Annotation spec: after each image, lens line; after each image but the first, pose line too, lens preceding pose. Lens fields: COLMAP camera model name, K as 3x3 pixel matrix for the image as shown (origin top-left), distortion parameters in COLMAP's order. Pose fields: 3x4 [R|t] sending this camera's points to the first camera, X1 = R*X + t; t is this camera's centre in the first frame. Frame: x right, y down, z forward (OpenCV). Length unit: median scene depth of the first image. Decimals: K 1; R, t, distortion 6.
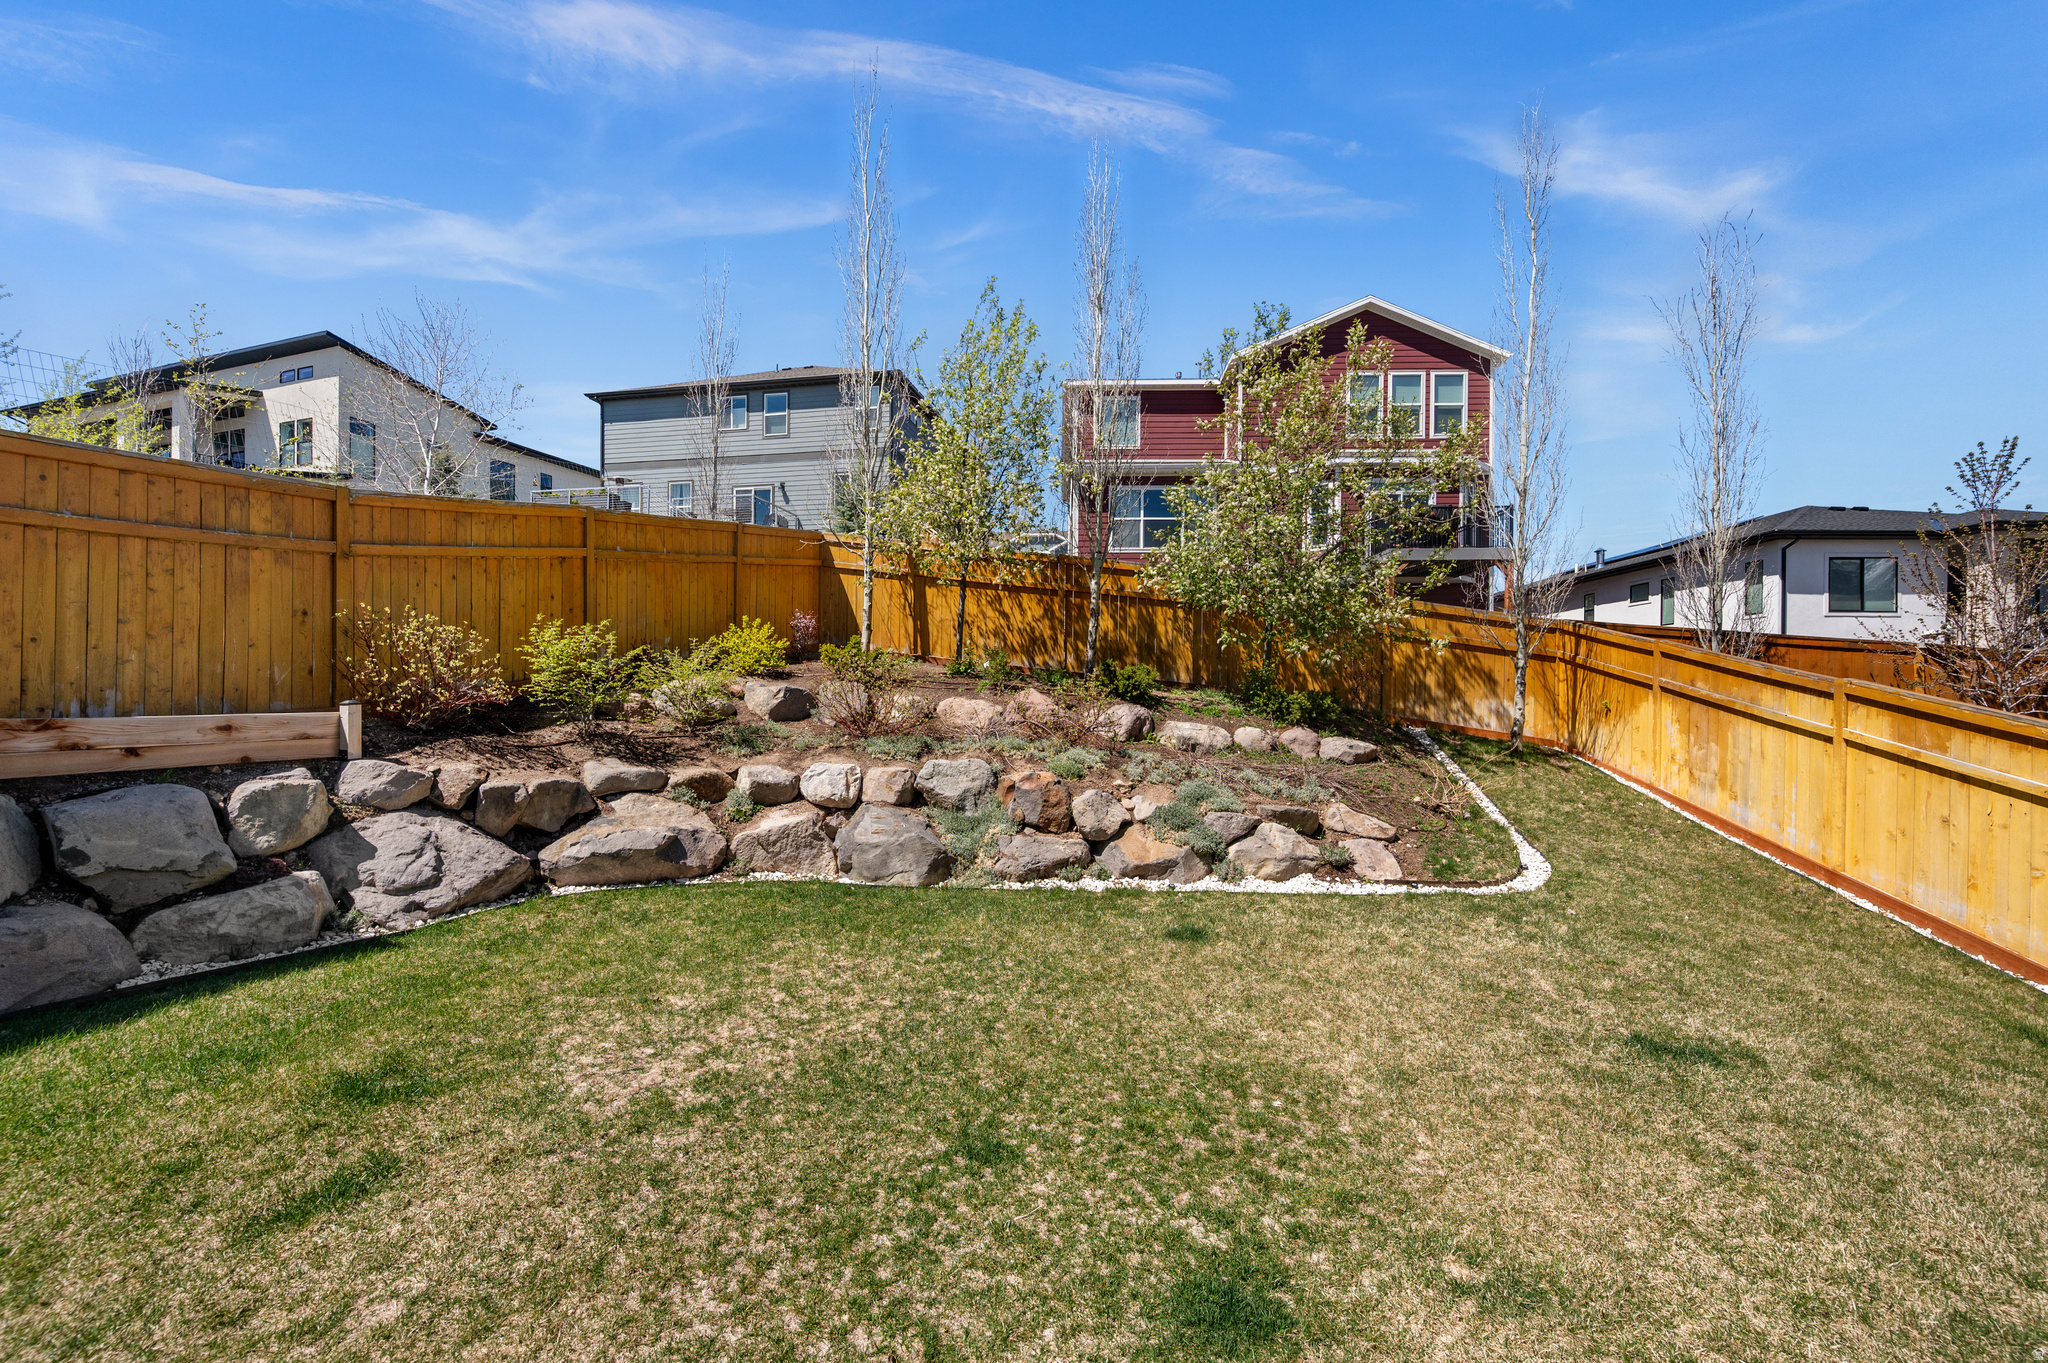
lens RADIAL K [[827.2, 0, 1033.5], [0, 827.2, 692.1], [0, 0, 1]] dist [-0.001670, 0.000120]
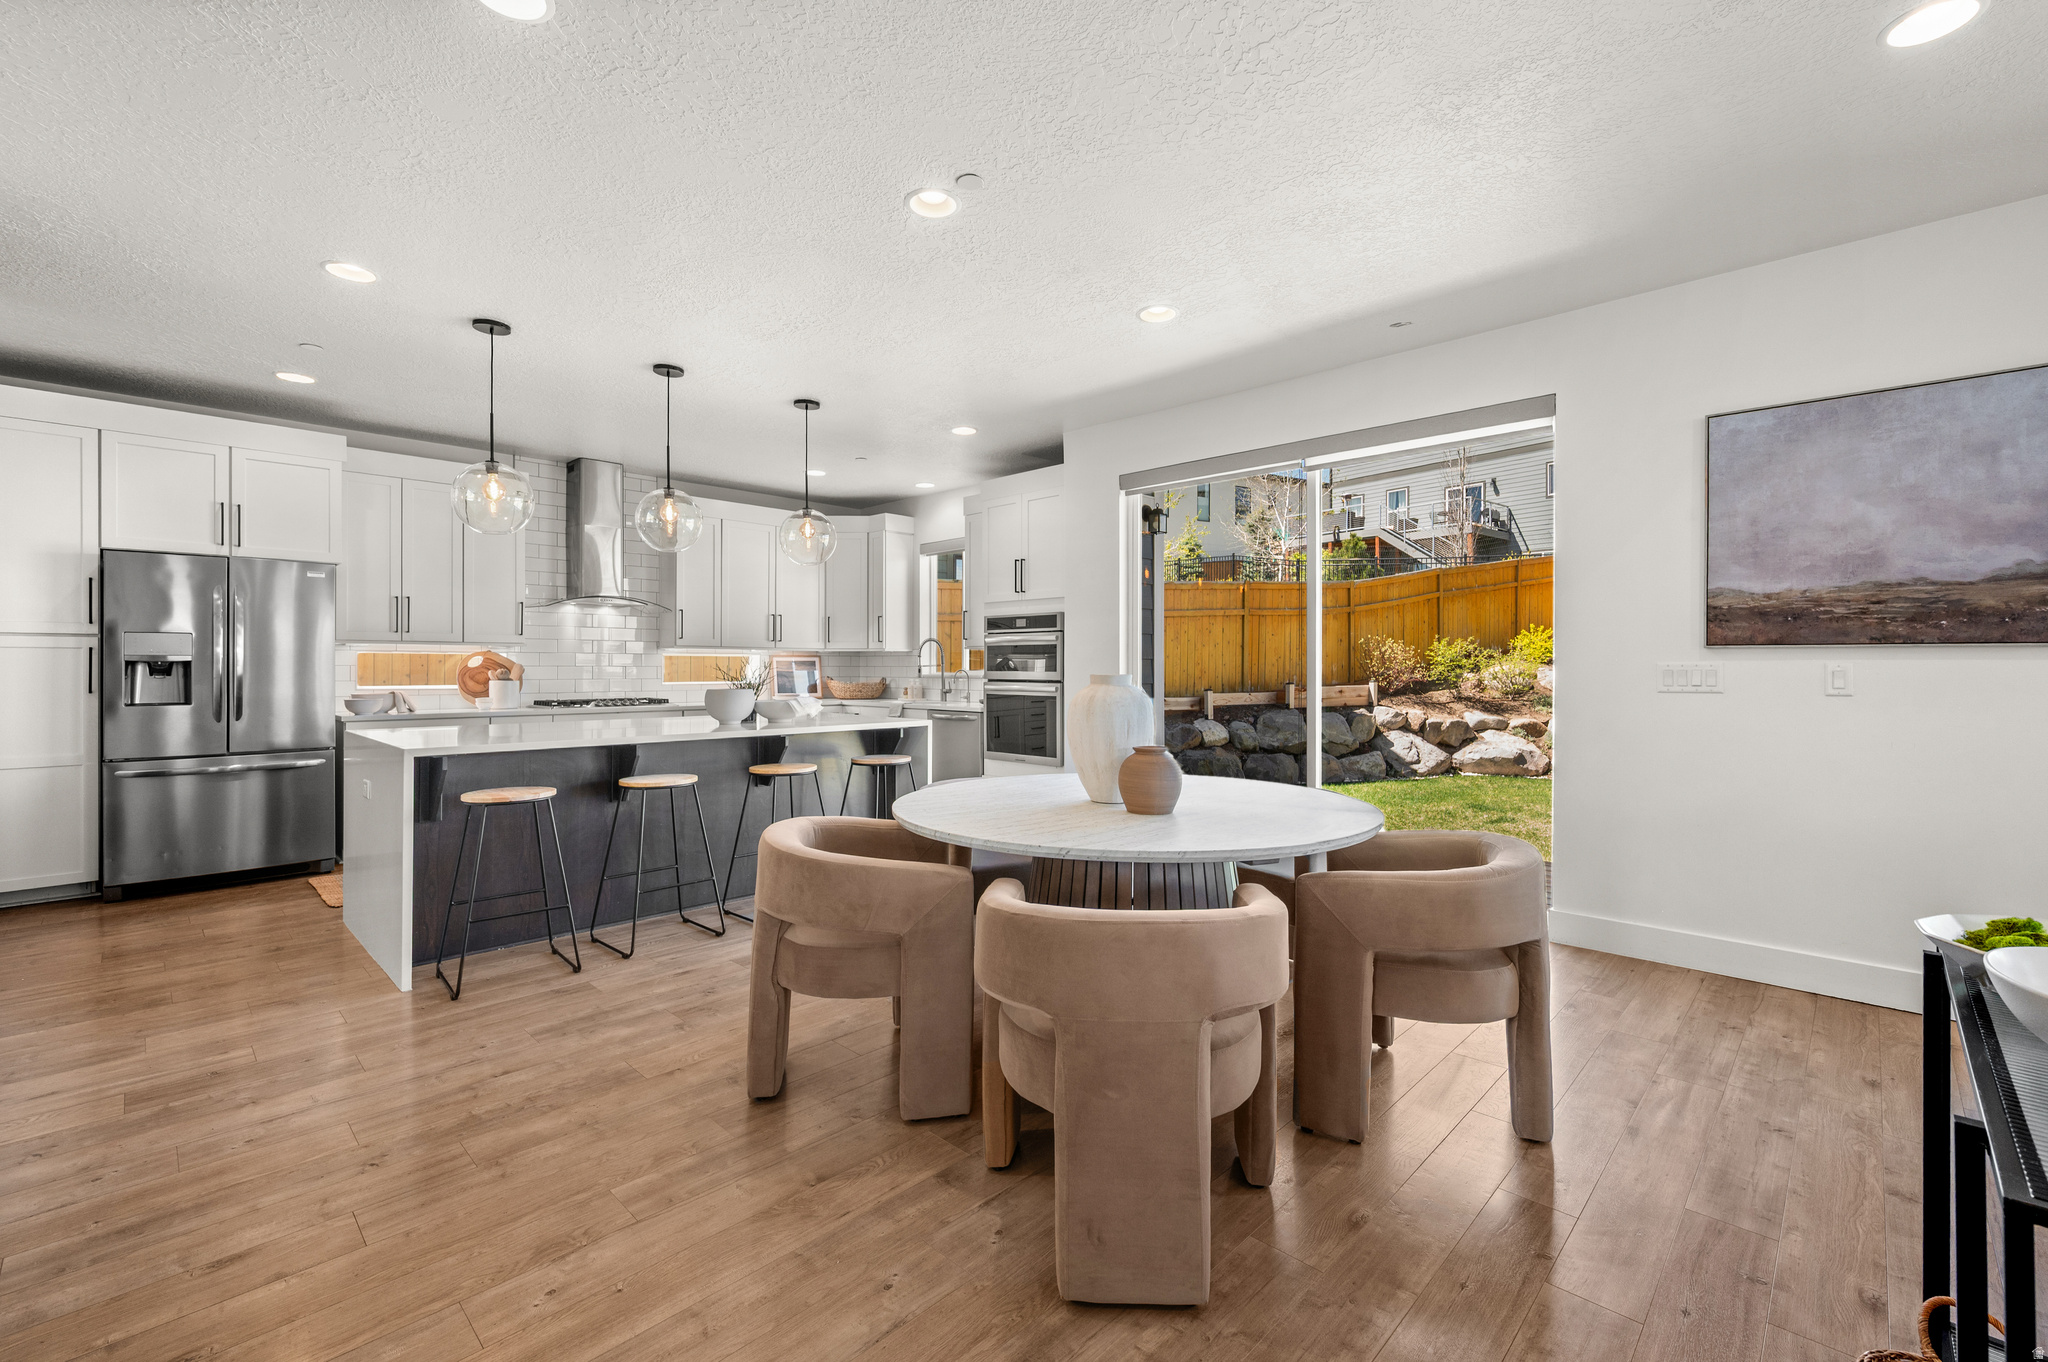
lens RADIAL K [[870.2, 0, 1038.1], [0, 870.2, 664.8], [0, 0, 1]] dist [0.002682, 0.000425]
pose [[0.746907, -0.007042, -0.664892, 0.054481], [0.007992, 0.999967, -0.001613, -0.027547], [0.664881, -0.004109, 0.746938, -1.090423]]
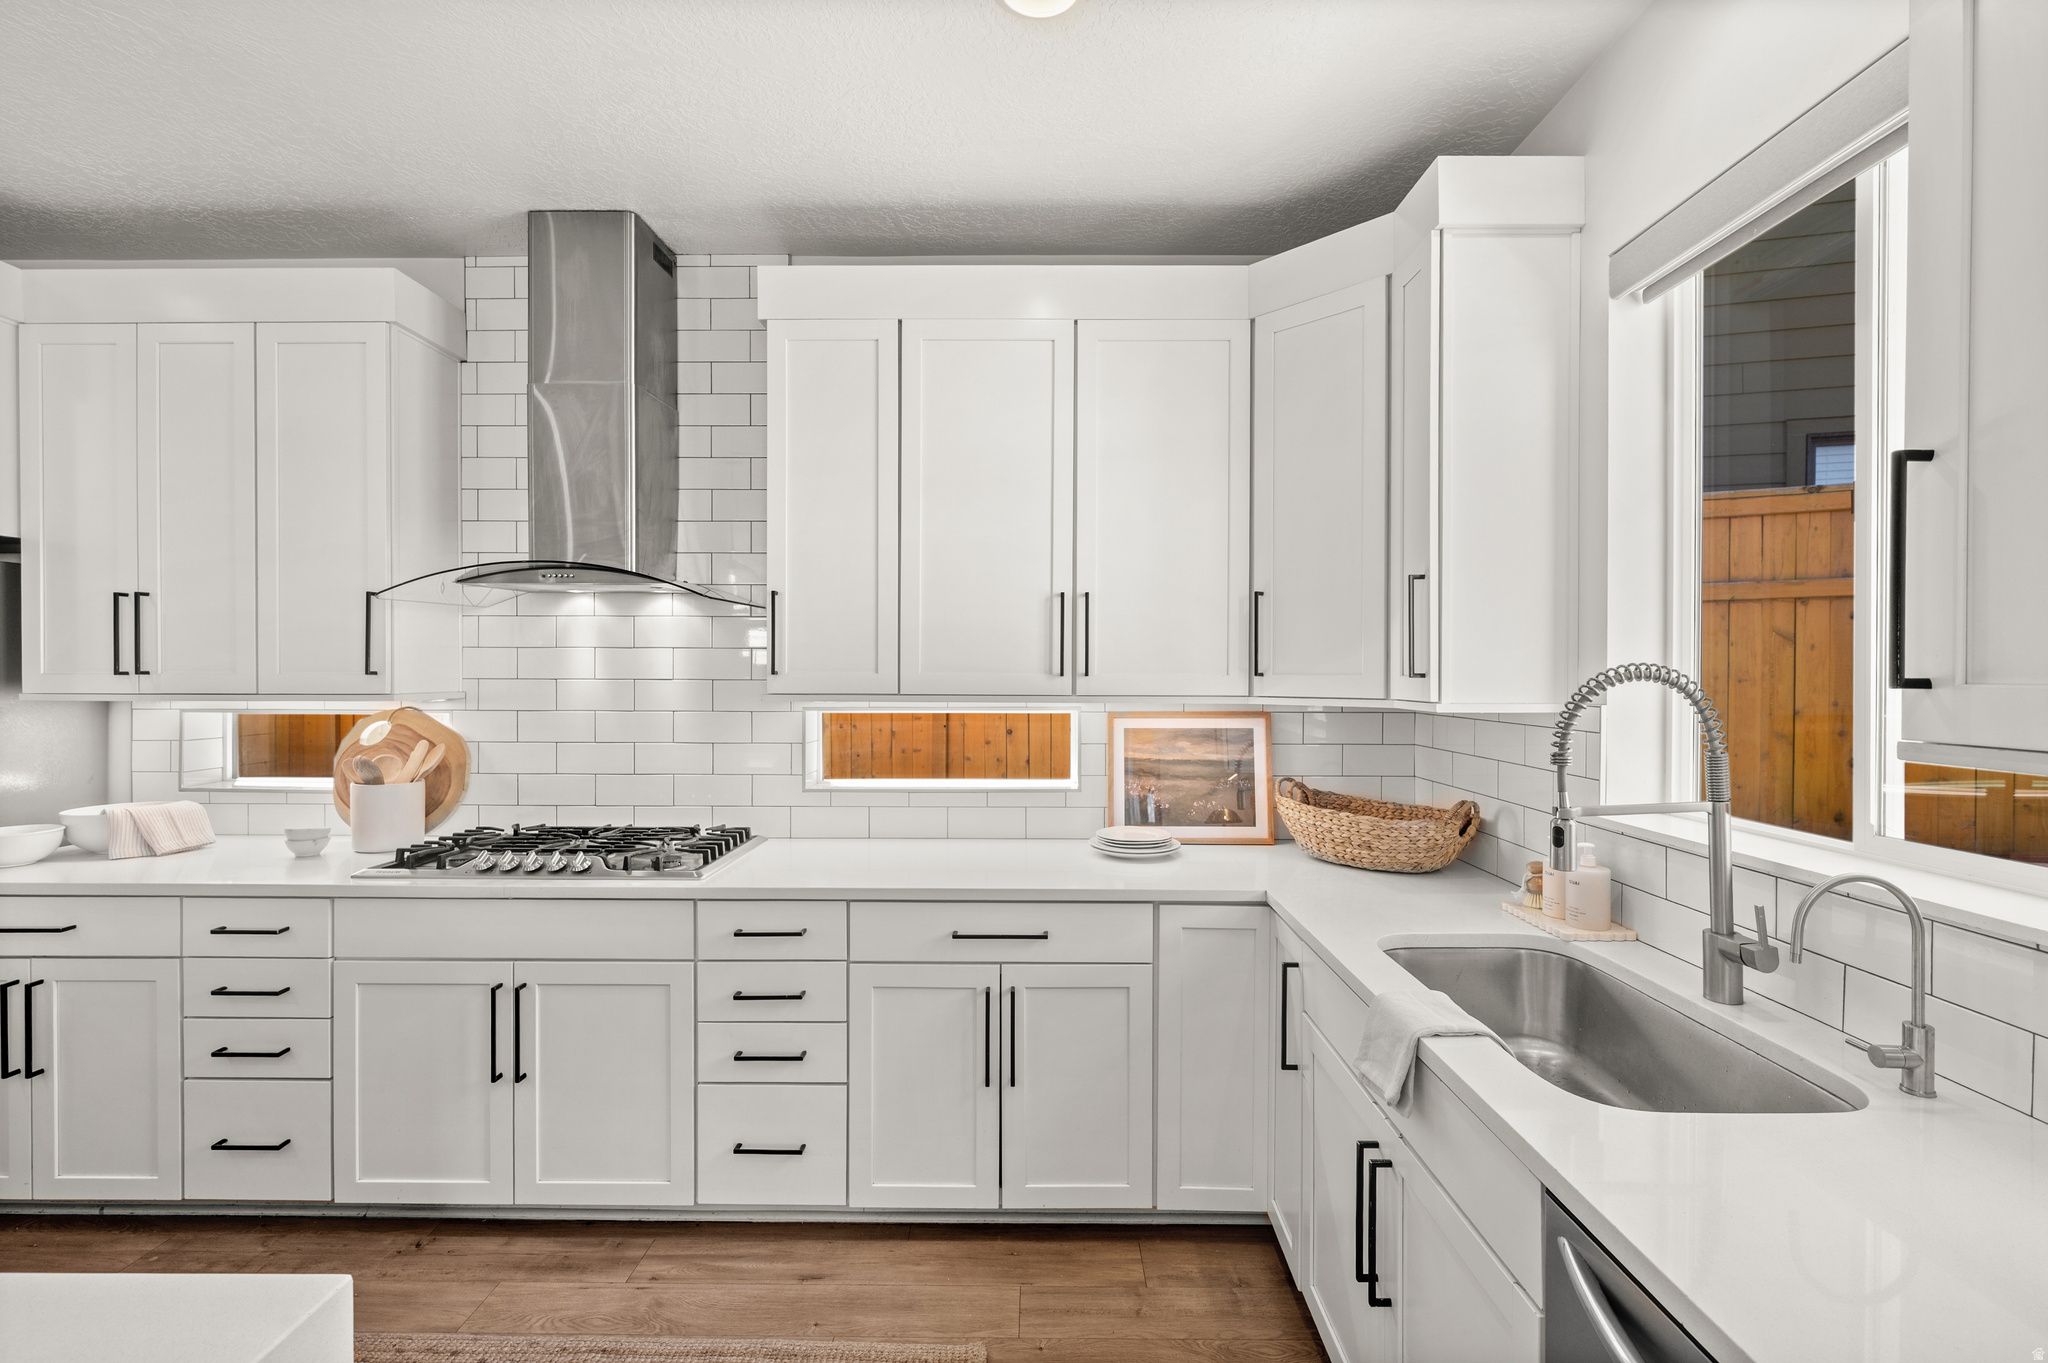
lens RADIAL K [[870.2, 0, 1021.9], [0, 870.2, 679.9], [0, 0, 1]] dist [0.002682, 0.000425]
pose [[0.014902, 0.000009, -0.999889, -0.492291], [0.002406, 0.999997, 0.000045, -0.056690], [0.999886, -0.002406, 0.014902, -0.582800]]
